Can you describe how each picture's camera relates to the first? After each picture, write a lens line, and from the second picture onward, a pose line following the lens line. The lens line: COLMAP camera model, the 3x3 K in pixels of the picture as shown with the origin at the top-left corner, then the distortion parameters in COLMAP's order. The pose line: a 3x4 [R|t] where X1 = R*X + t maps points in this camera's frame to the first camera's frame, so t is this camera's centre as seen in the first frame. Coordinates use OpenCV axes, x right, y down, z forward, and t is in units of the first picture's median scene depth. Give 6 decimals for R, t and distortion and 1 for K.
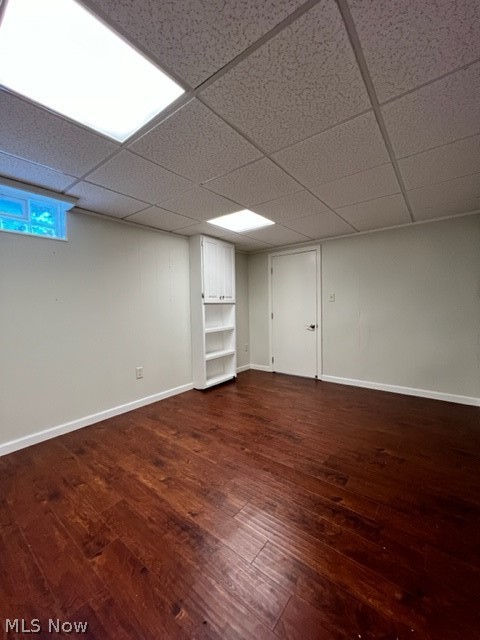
lens RADIAL K [[257.6, 0, 241.2], [0, 257.6, 318.7], [0, 0, 1]] dist [-0.002732, 0.000463]
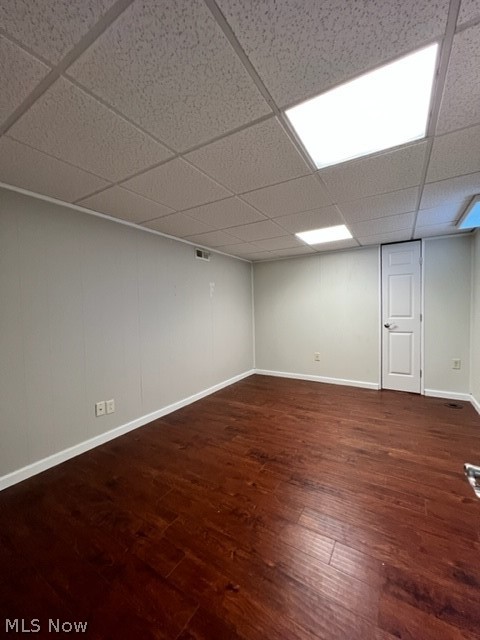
lens RADIAL K [[257.6, 0, 241.2], [0, 257.6, 318.7], [0, 0, 1]] dist [-0.002732, 0.000463]
pose [[-0.993266, 0.046568, -0.106085, 0.374260], [0.038559, 0.996336, 0.076337, -0.130175], [0.109252, 0.071733, -0.991422, 2.055967]]
